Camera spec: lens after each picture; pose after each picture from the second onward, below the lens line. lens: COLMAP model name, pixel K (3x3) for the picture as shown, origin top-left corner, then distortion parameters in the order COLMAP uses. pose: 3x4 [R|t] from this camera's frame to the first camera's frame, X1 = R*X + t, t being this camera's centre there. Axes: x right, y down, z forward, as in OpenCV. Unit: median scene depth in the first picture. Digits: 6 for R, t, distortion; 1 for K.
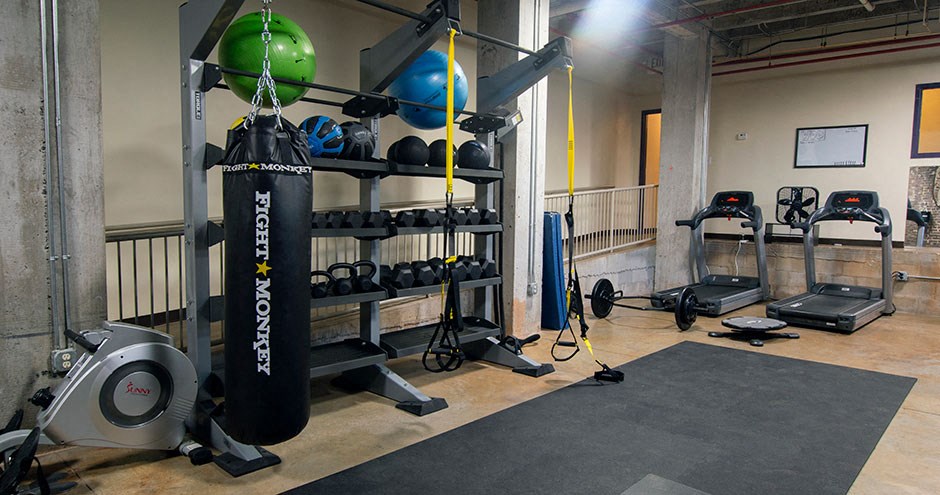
lens RADIAL K [[597.0, 0, 455.4], [0, 597.0, 251.0], [0, 0, 1]] dist [-0.003624, -0.000029]
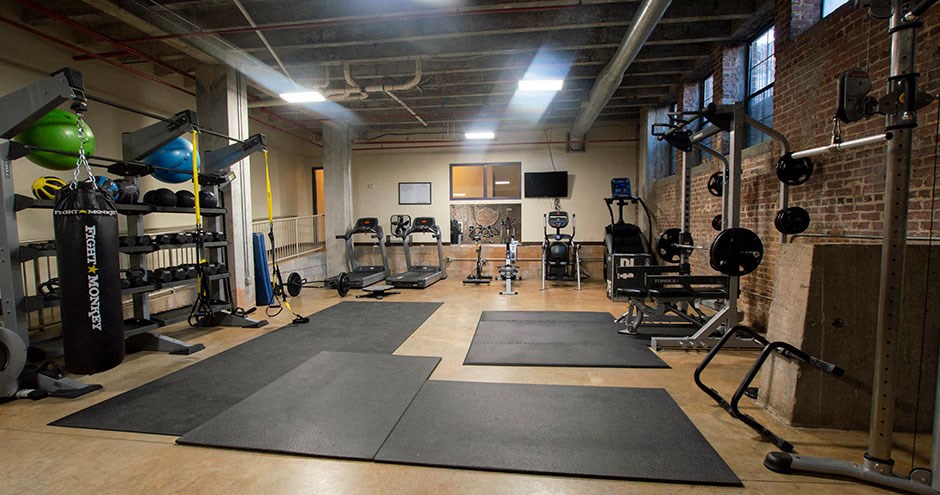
lens RADIAL K [[432.8, 0, 467.9], [0, 432.8, 259.8], [0, 0, 1]] dist [-0.023881, -0.000082]
pose [[0.806962, -0.067872, 0.586690, -0.083883], [0.067638, 0.997459, 0.022360, 0.024515], [-0.586717, 0.021639, 0.809503, -0.341088]]
